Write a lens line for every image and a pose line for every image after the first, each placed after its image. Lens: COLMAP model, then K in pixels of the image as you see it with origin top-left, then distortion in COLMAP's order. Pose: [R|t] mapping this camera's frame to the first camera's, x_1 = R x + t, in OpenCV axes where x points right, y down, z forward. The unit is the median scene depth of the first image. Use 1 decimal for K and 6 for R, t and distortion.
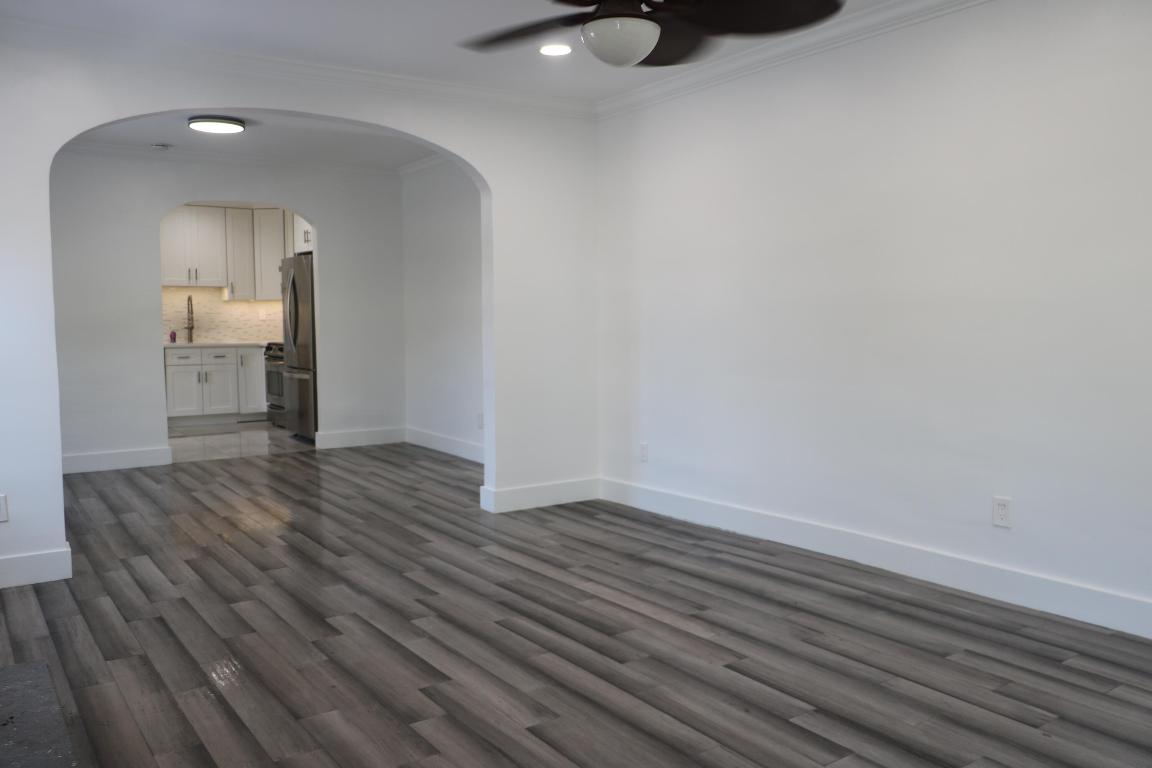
lens RADIAL K [[937.5, 0, 576.6], [0, 937.5, 384.8], [0, 0, 1]] dist [0.000622, -0.007209]
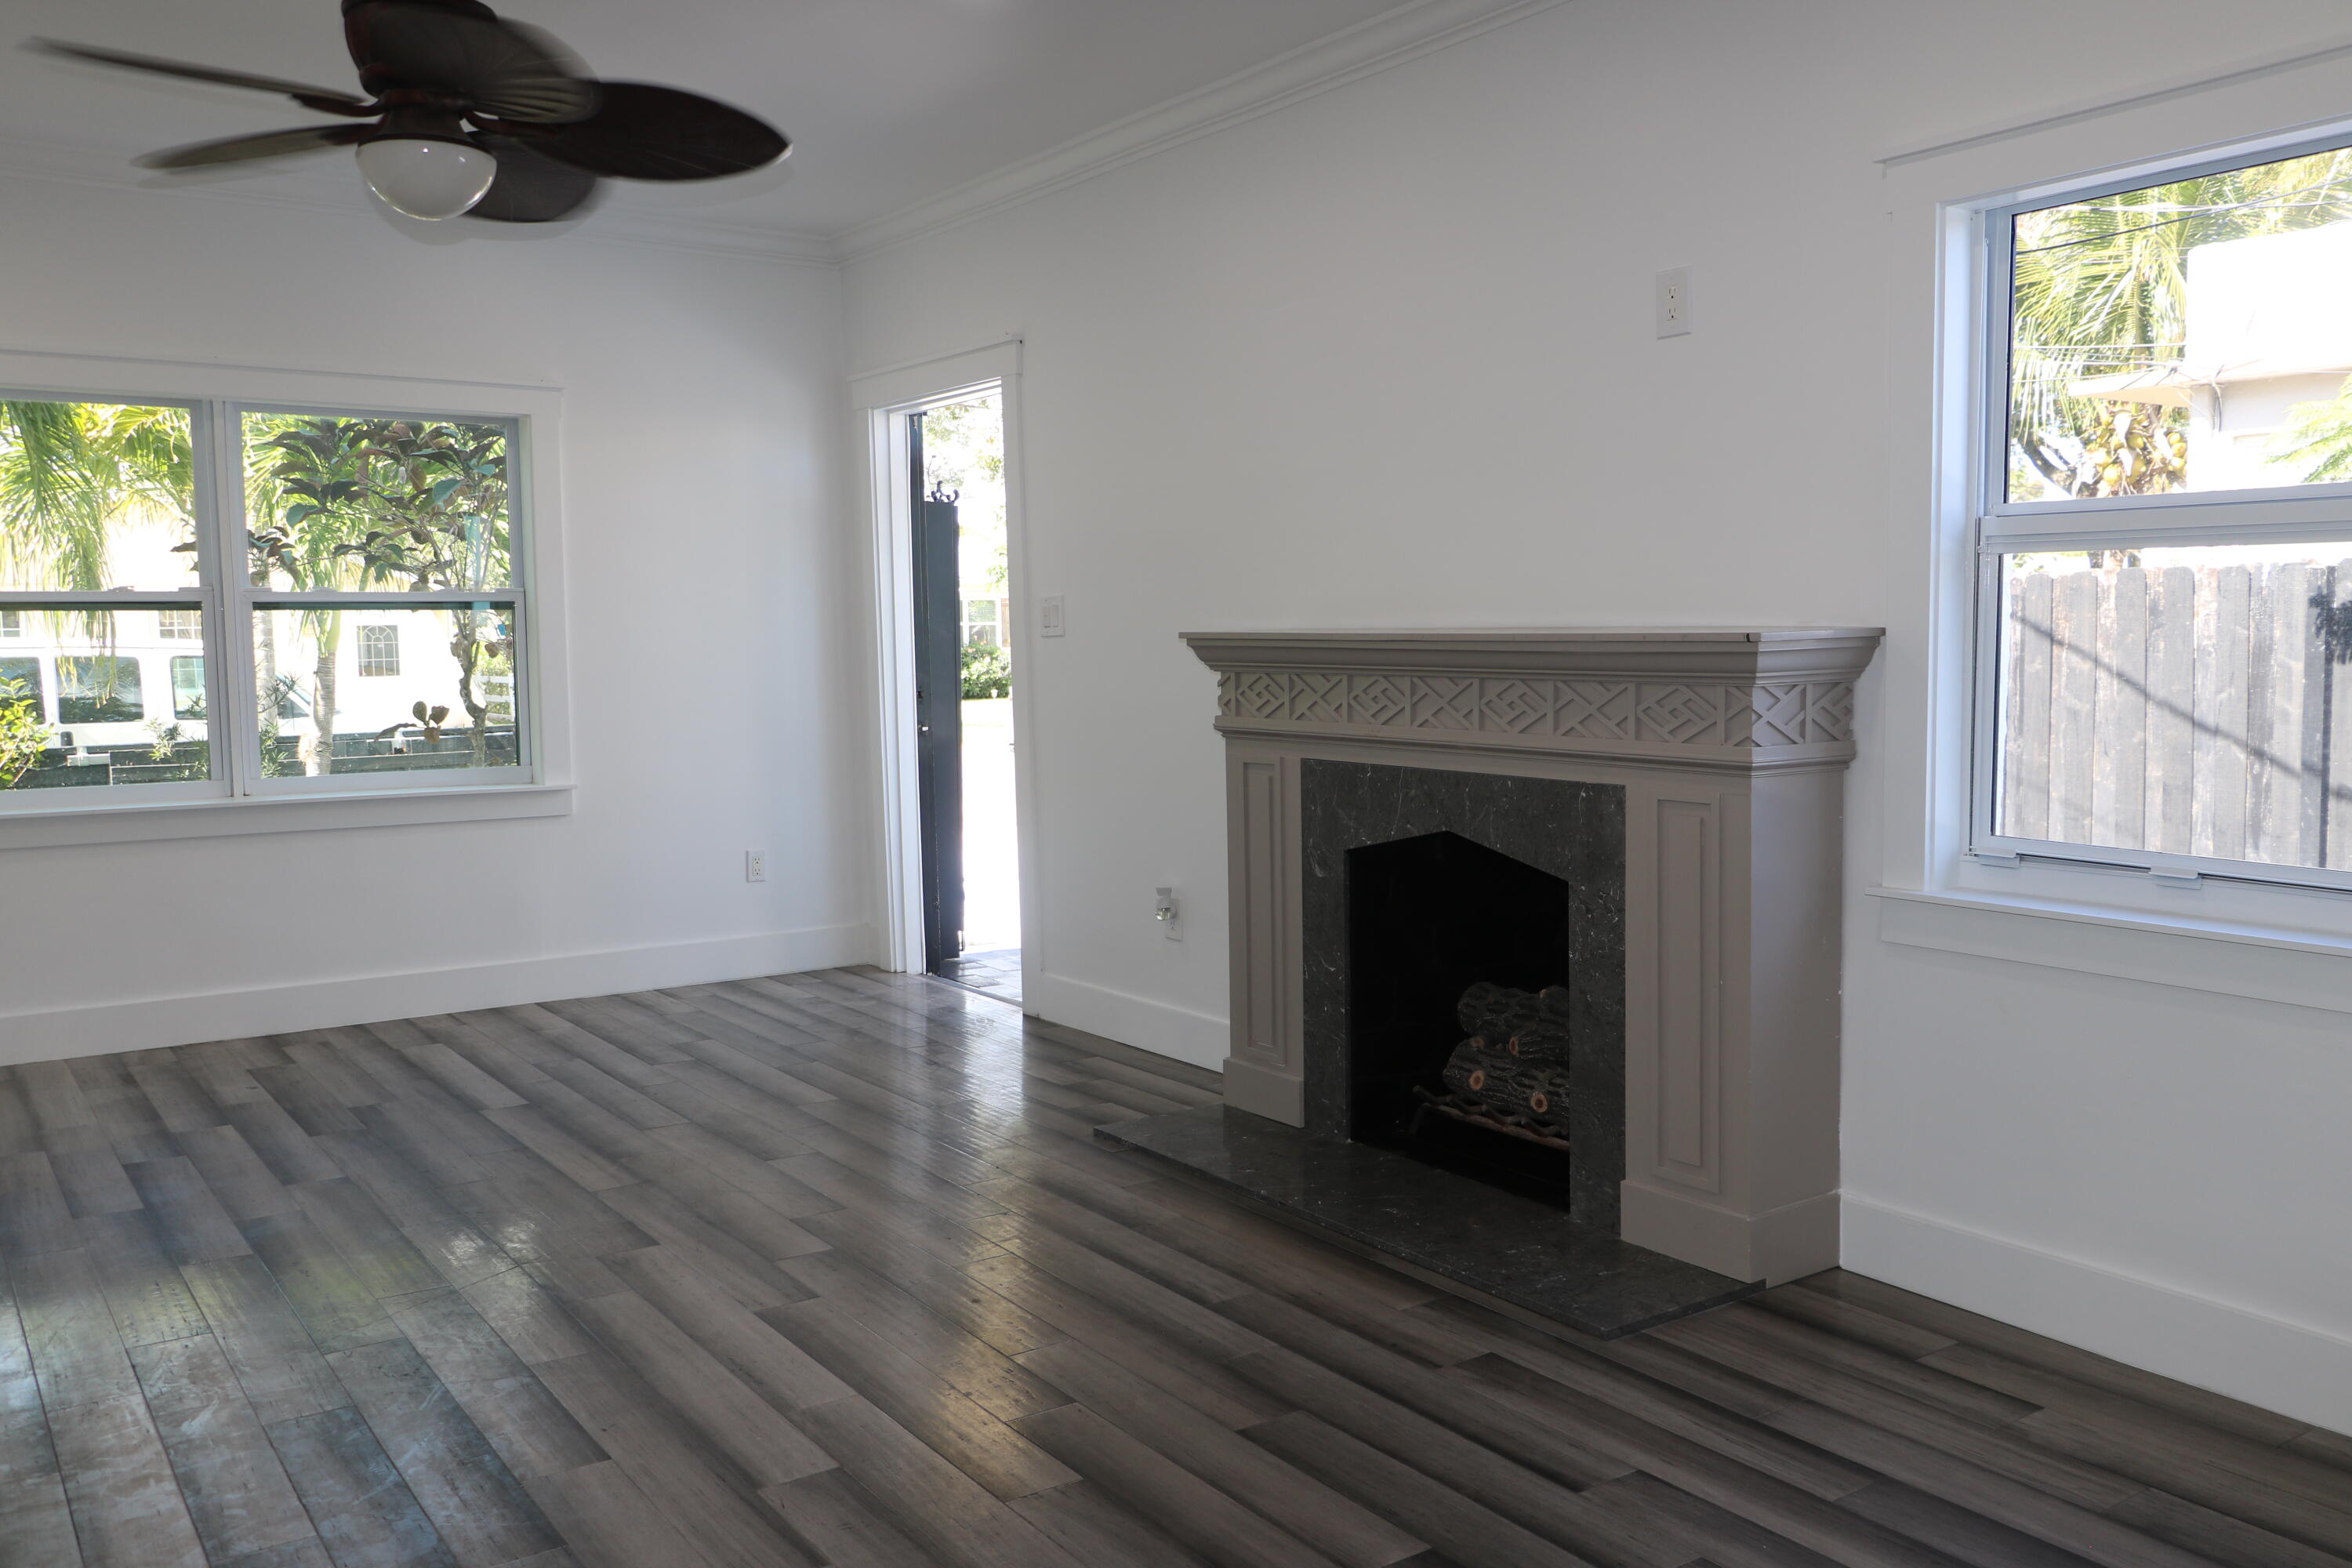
lens RADIAL K [[1914.0, 0, 1182.8], [0, 1914.0, 794.8], [0, 0, 1]] dist [0.000622, -0.007209]
pose [[-0.999720, 0.020767, -0.011307, -0.350308], [0.018732, 0.987375, 0.157290, -0.132401], [0.014430, 0.157034, -0.987488, 1.926048]]
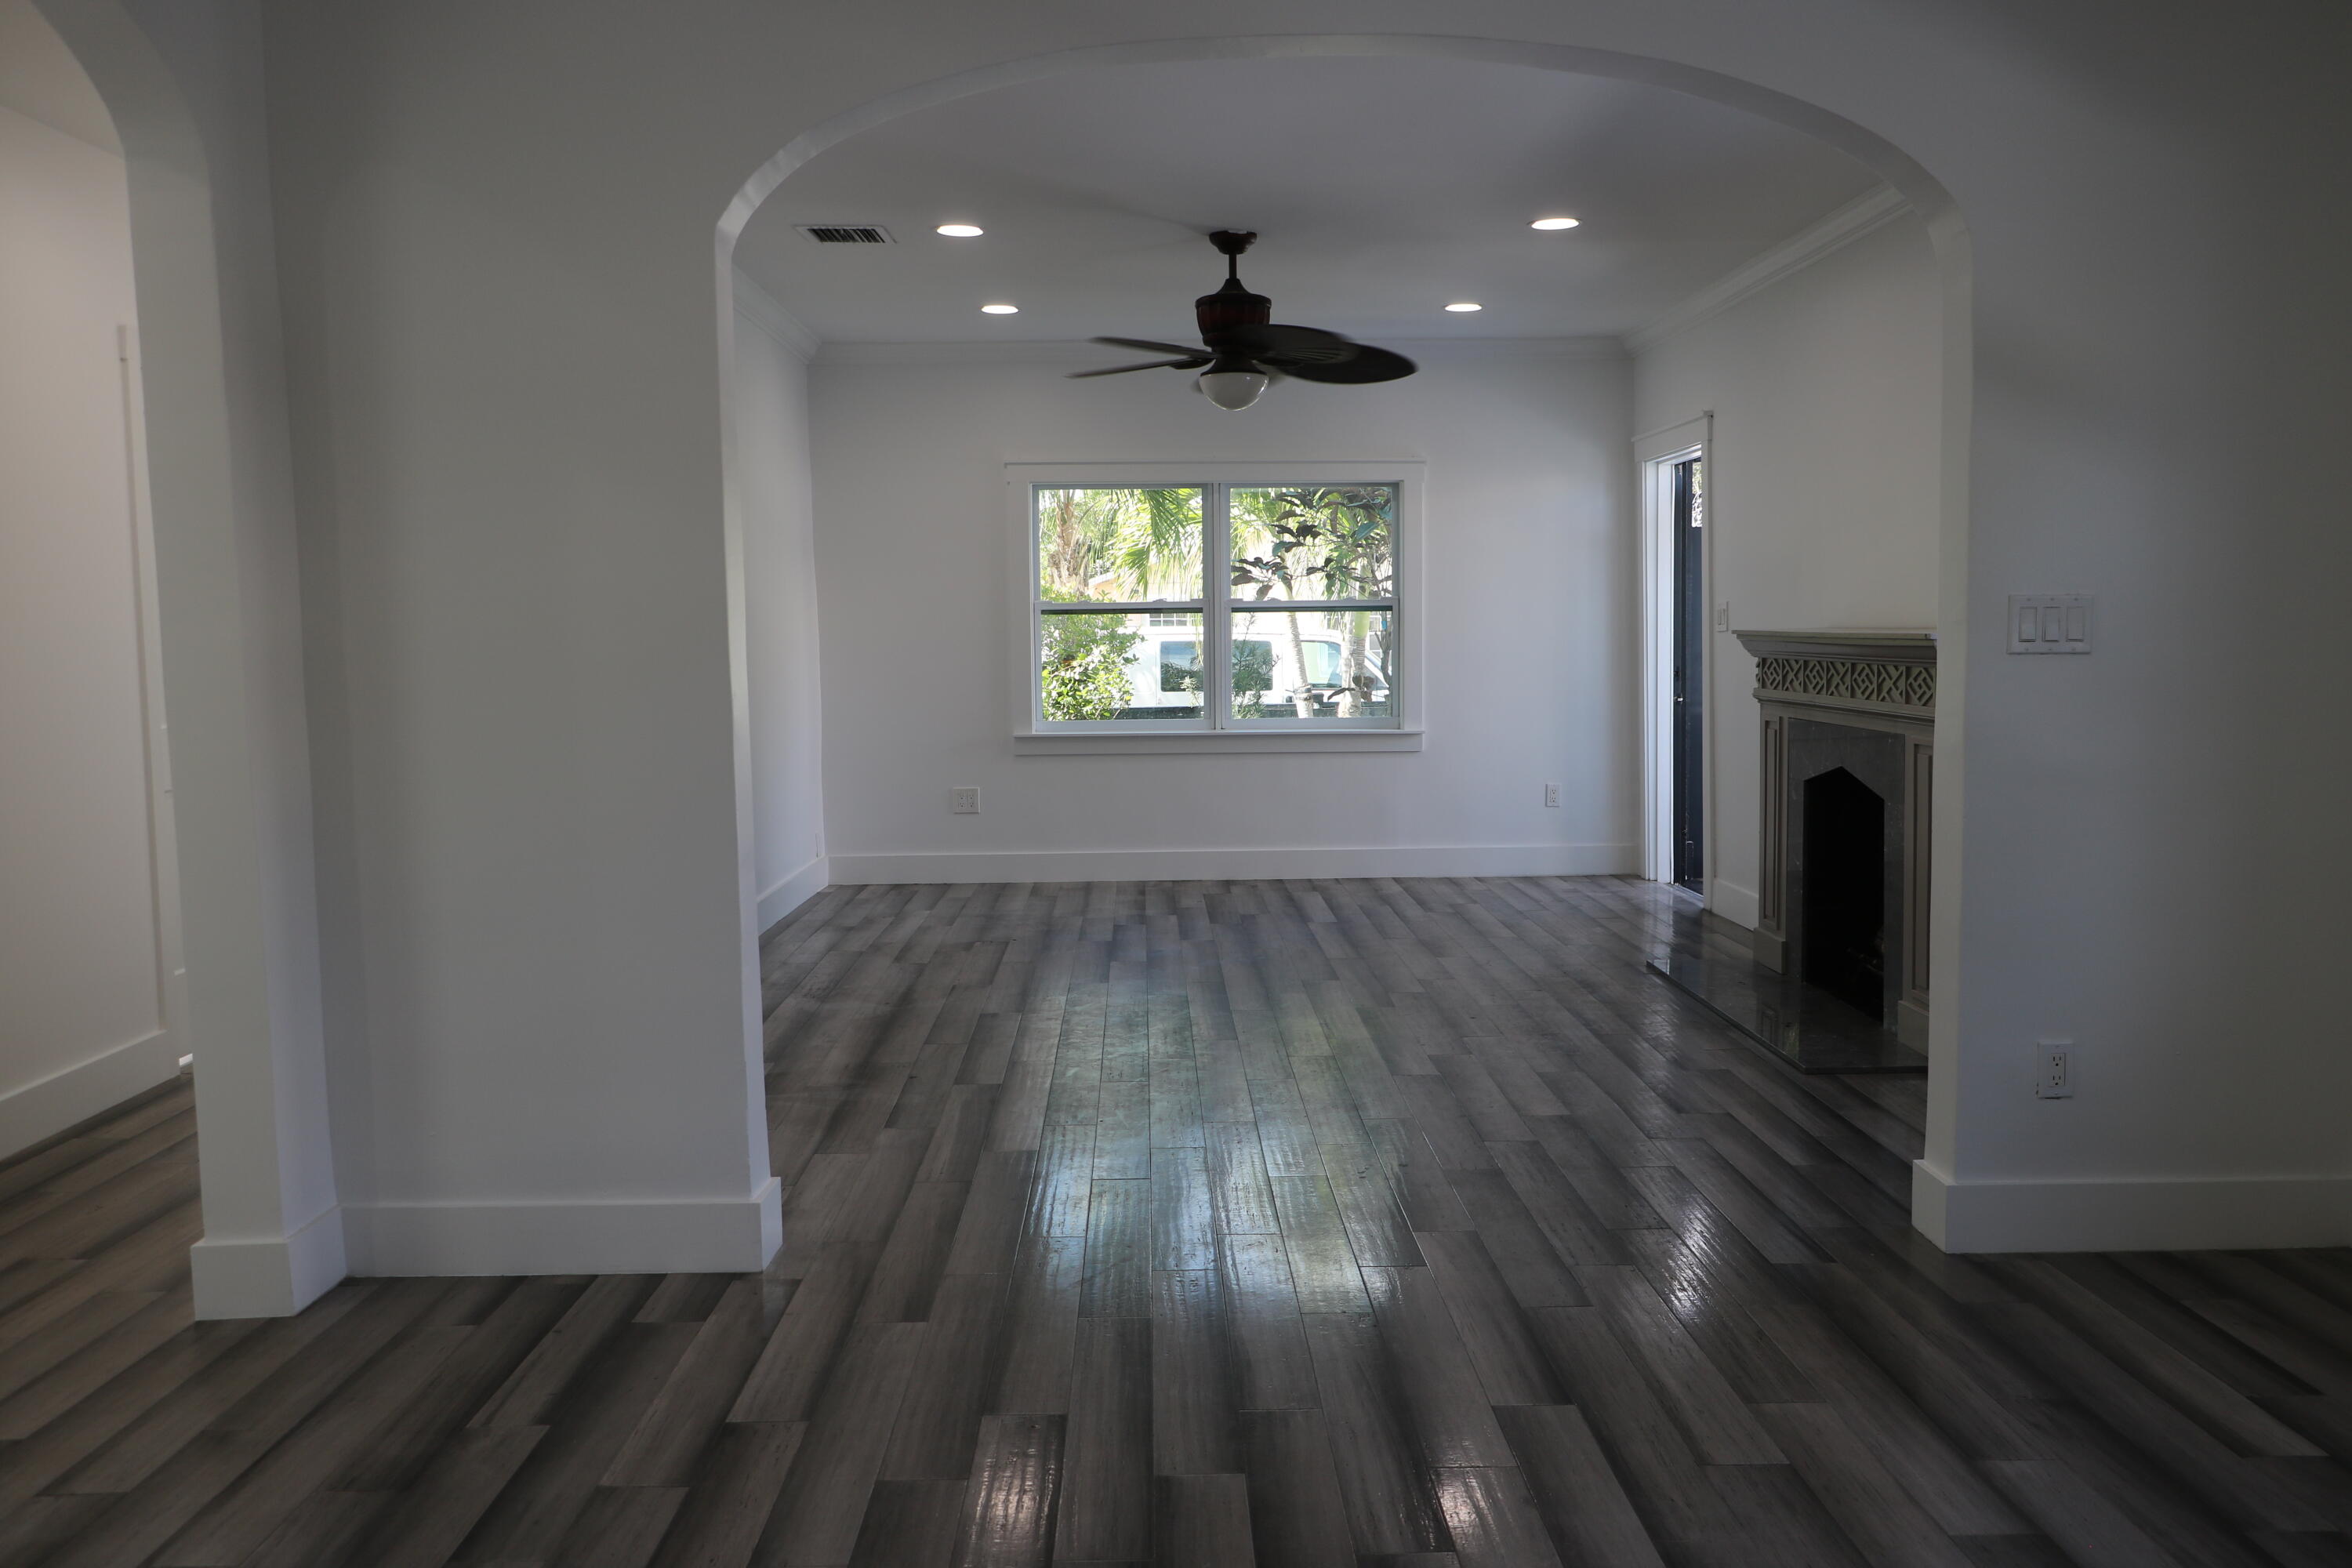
lens RADIAL K [[1914.0, 0, 1177.5], [0, 1914.0, 784.7], [0, 0, 1]] dist [0.000622, -0.007209]
pose [[-0.838474, -0.027546, 0.544245, -0.969100], [0.055779, 0.989137, 0.135999, -0.174513], [-0.542079, 0.144389, -0.827829, 2.533264]]
